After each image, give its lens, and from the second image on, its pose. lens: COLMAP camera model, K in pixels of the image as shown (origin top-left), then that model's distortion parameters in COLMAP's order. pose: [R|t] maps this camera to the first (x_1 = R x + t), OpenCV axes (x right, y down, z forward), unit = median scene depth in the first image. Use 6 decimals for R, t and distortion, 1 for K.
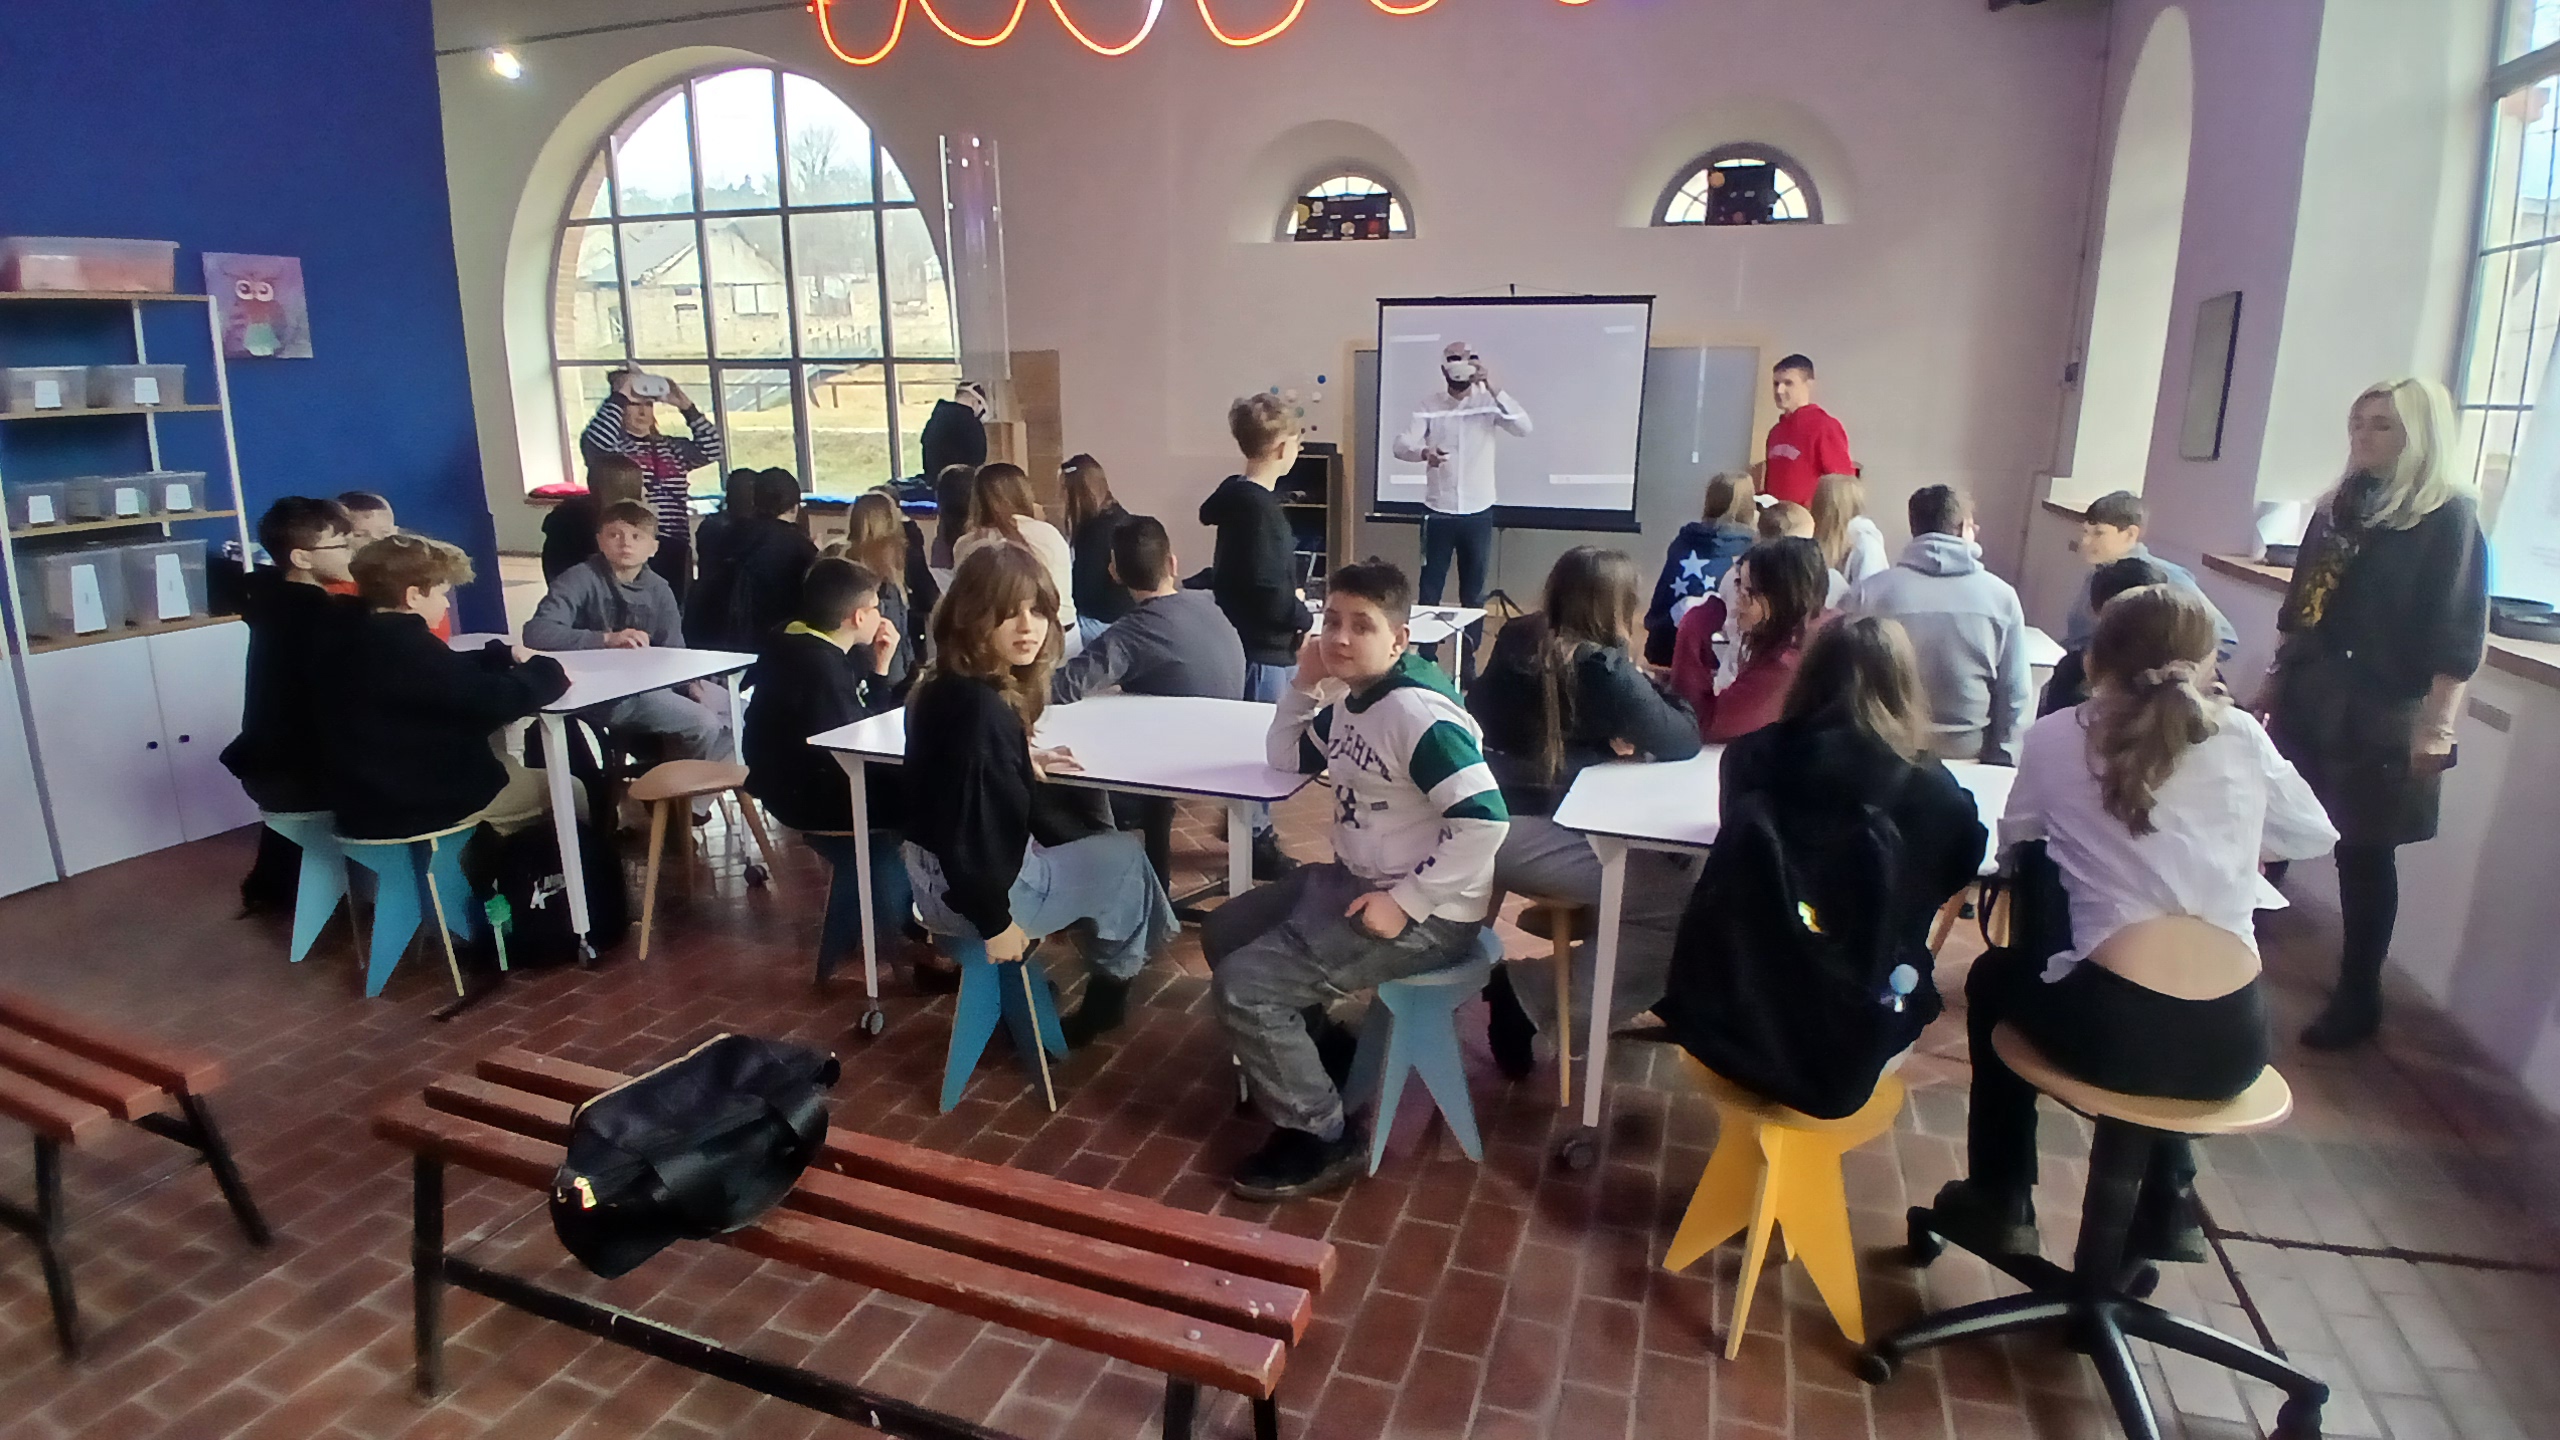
lens RADIAL K [[1282.1, 0, 1311.2], [0, 1282.1, 713.1], [0, 0, 1]] dist [0.021557, -0.062482]
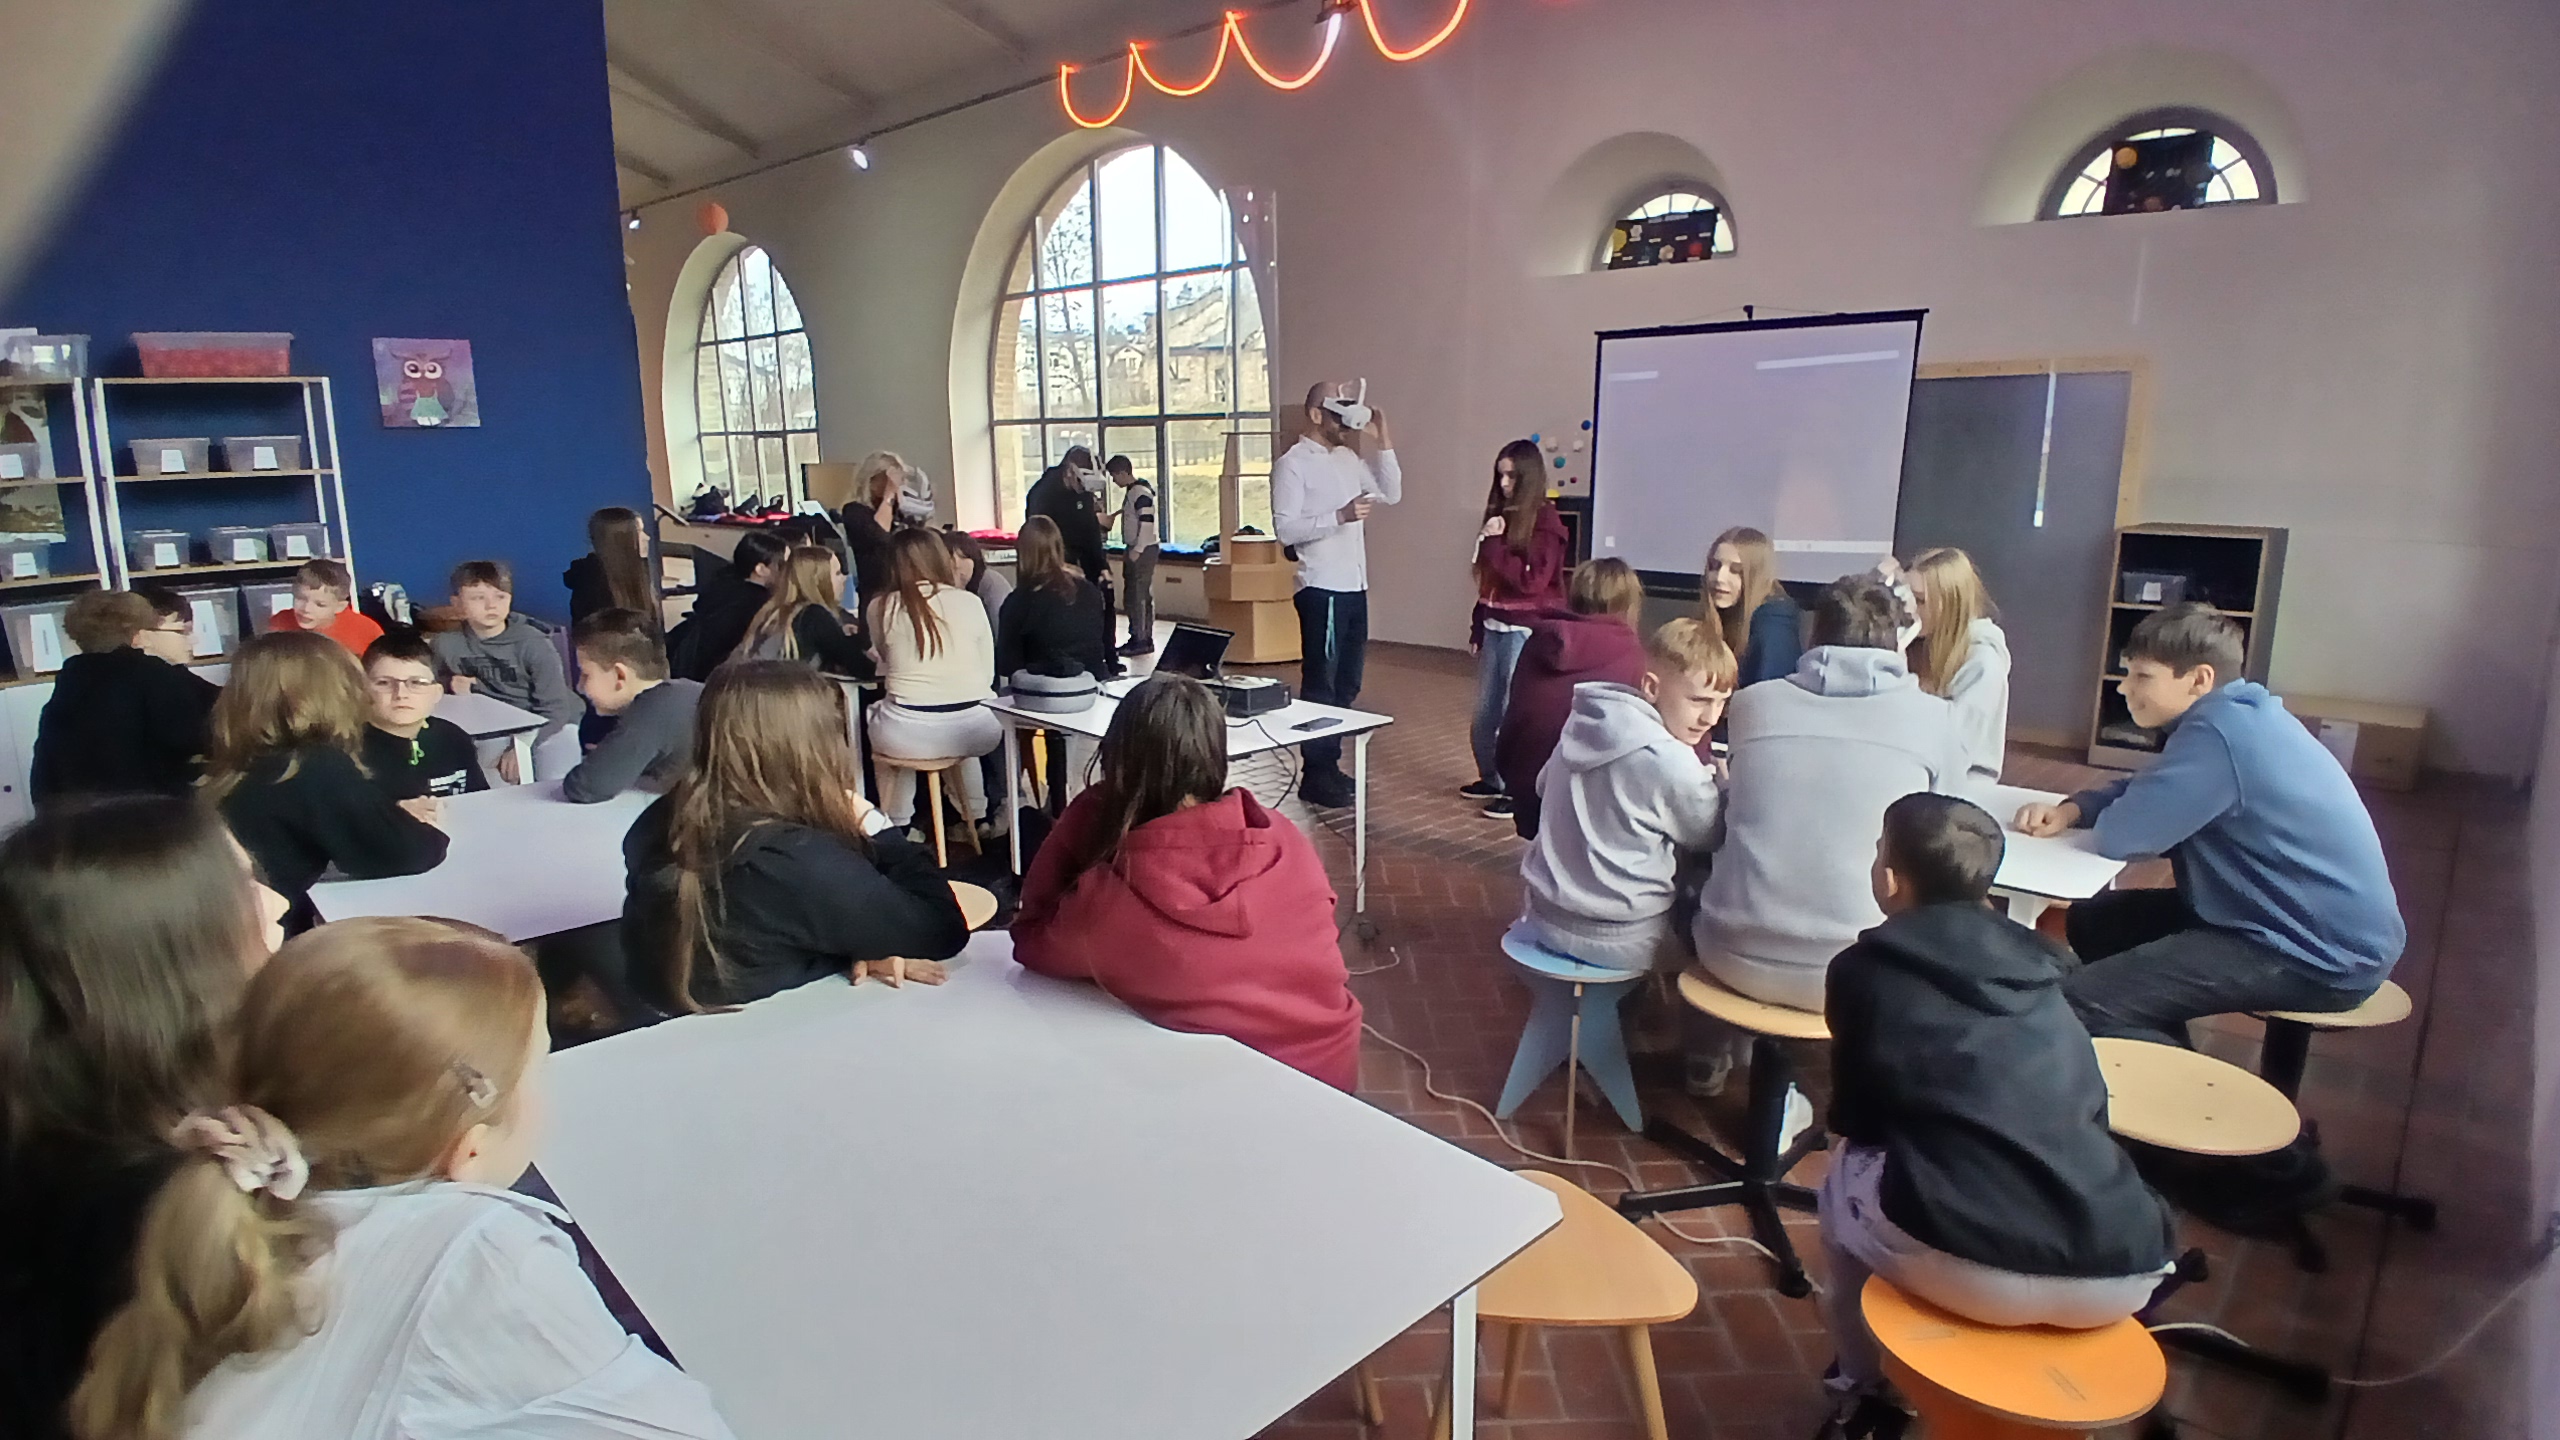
lens RADIAL K [[1282.1, 0, 1311.2], [0, 1282.1, 713.1], [0, 0, 1]] dist [0.021557, -0.062482]
pose [[0.910336, 0.069969, -0.407913, 0.199710], [-0.083772, 0.996356, -0.016049, -0.032645], [0.405303, 0.048782, 0.912880, 0.127094]]
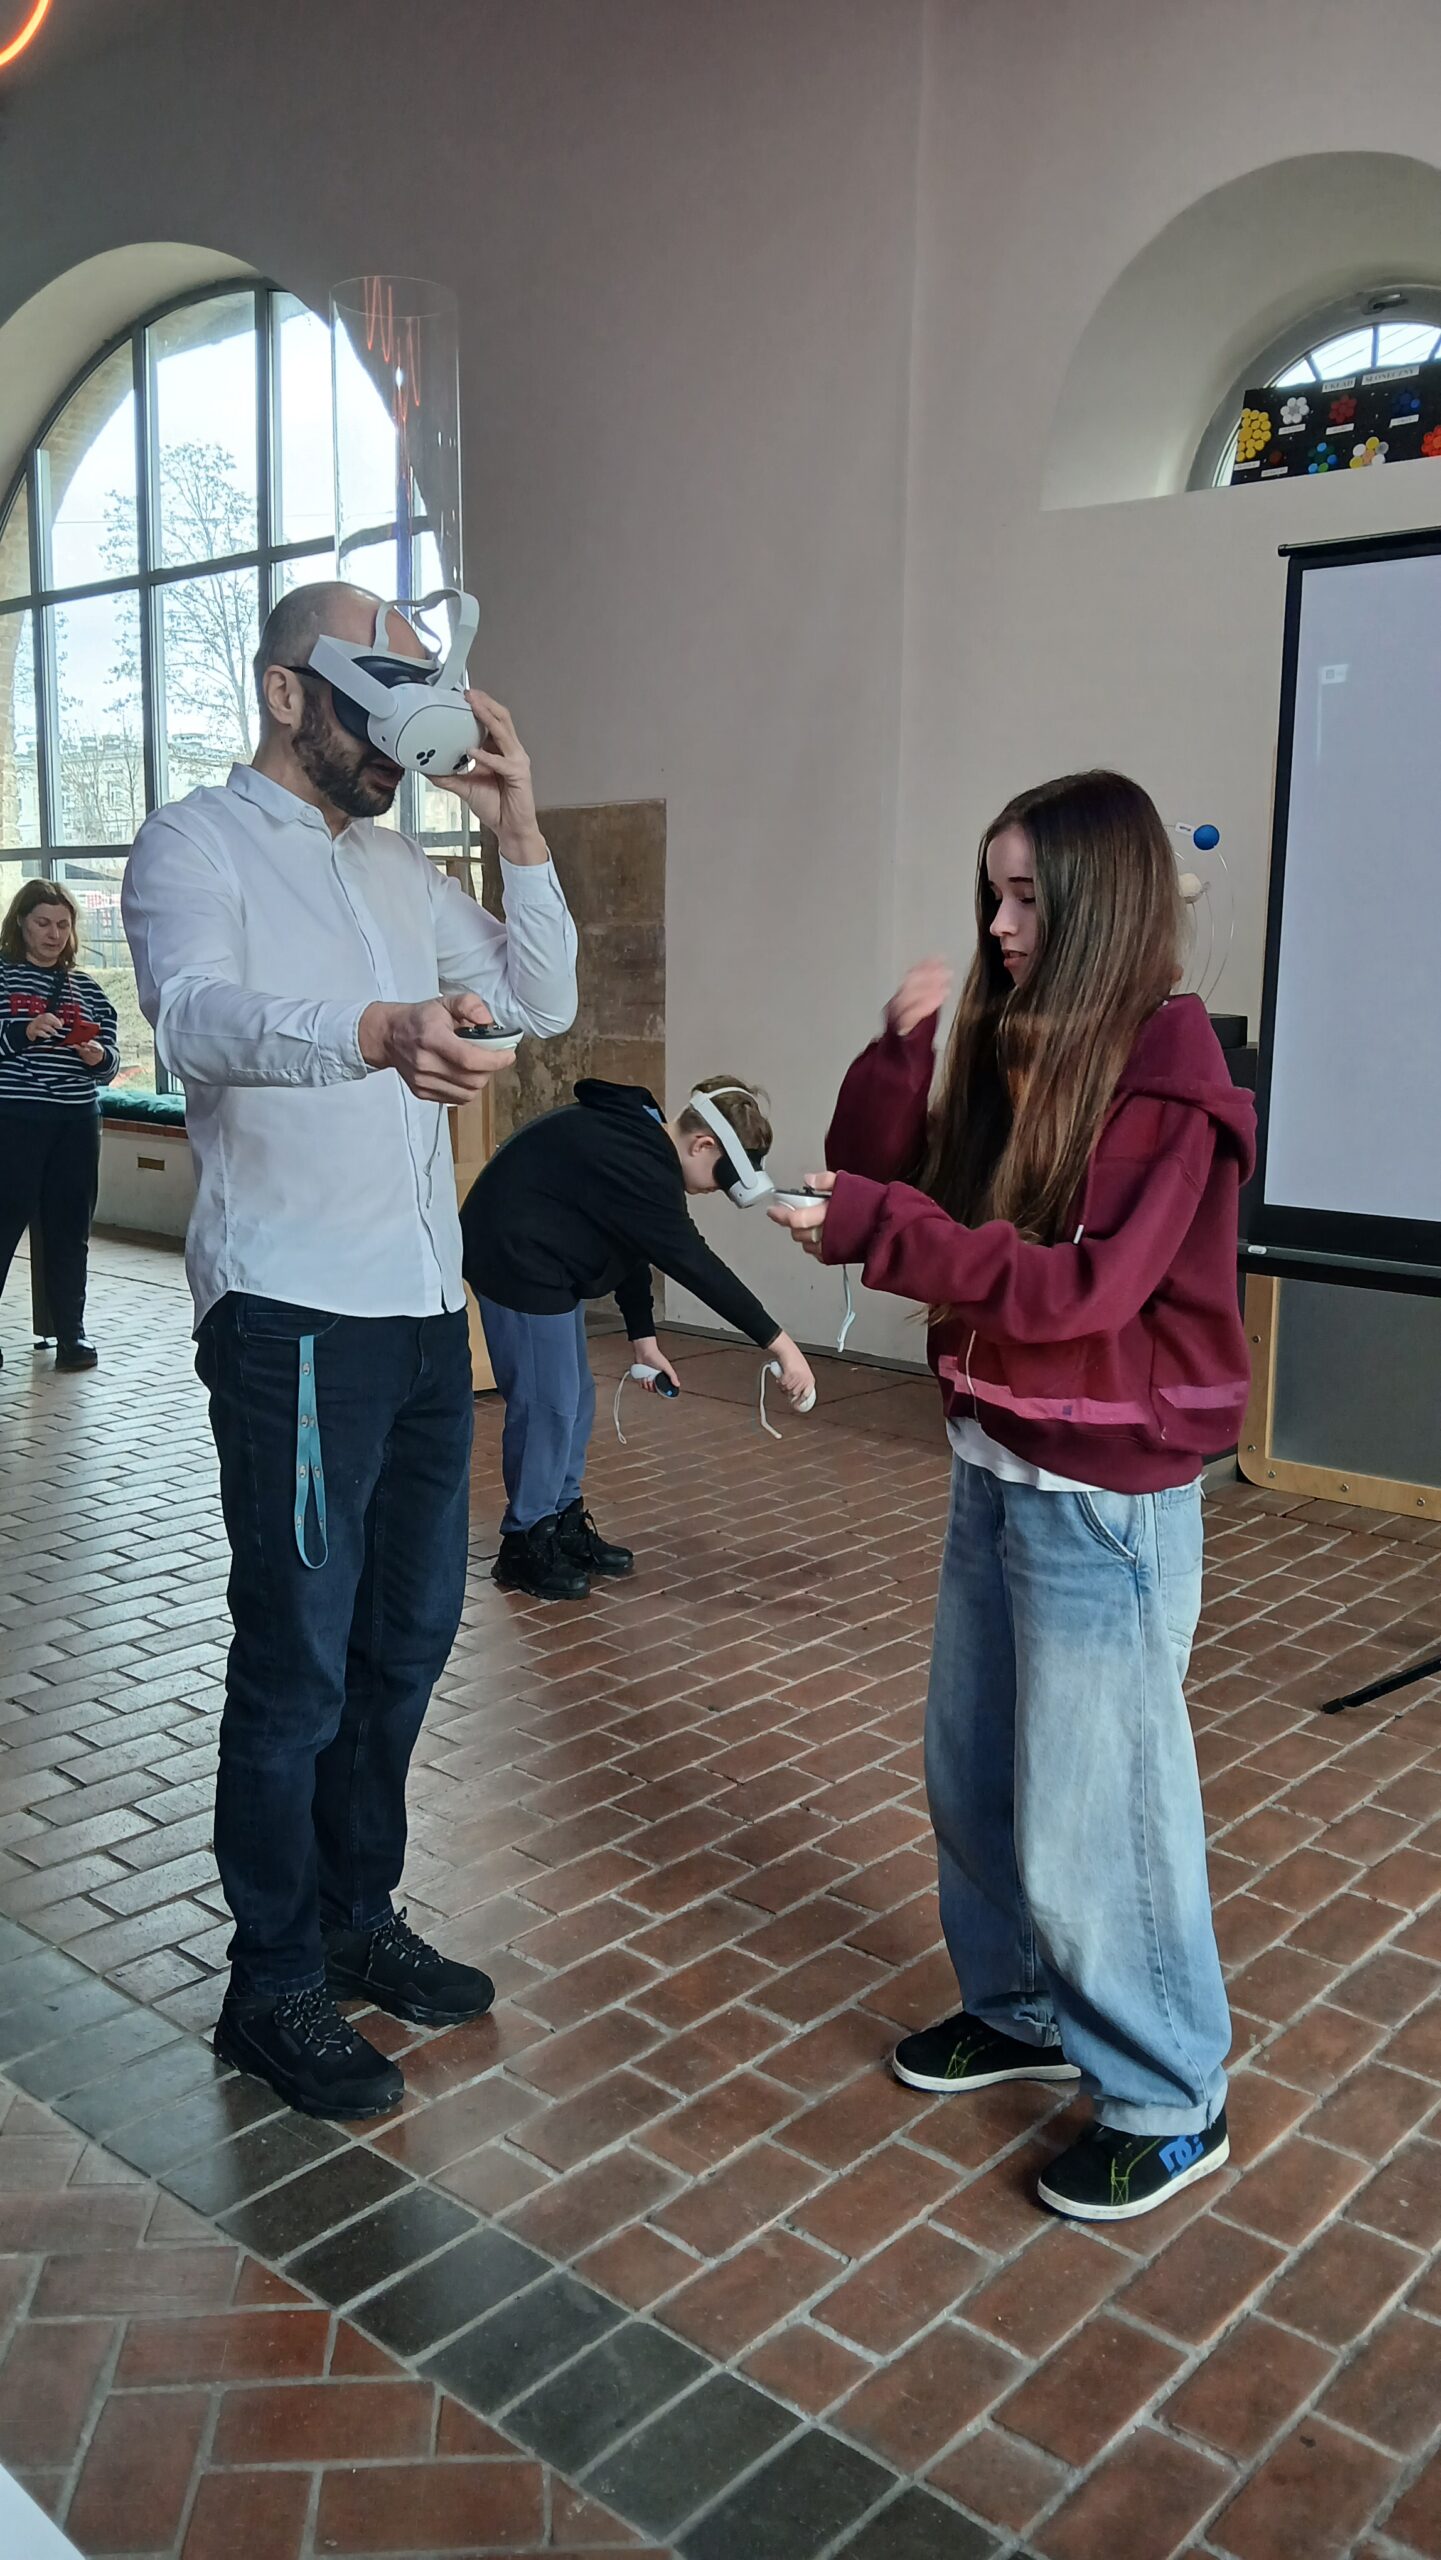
lens RADIAL K [[2042.4, 0, 718.5], [0, 2042.4, 1286.7], [0, 0, 1]] dist [-0.001259, -0.014792]
pose [[0.922075, 0.063673, -0.381738, 0.102987], [-0.097480, 0.992782, -0.069866, -0.082633], [0.374534, 0.101634, 0.921626, 0.434638]]
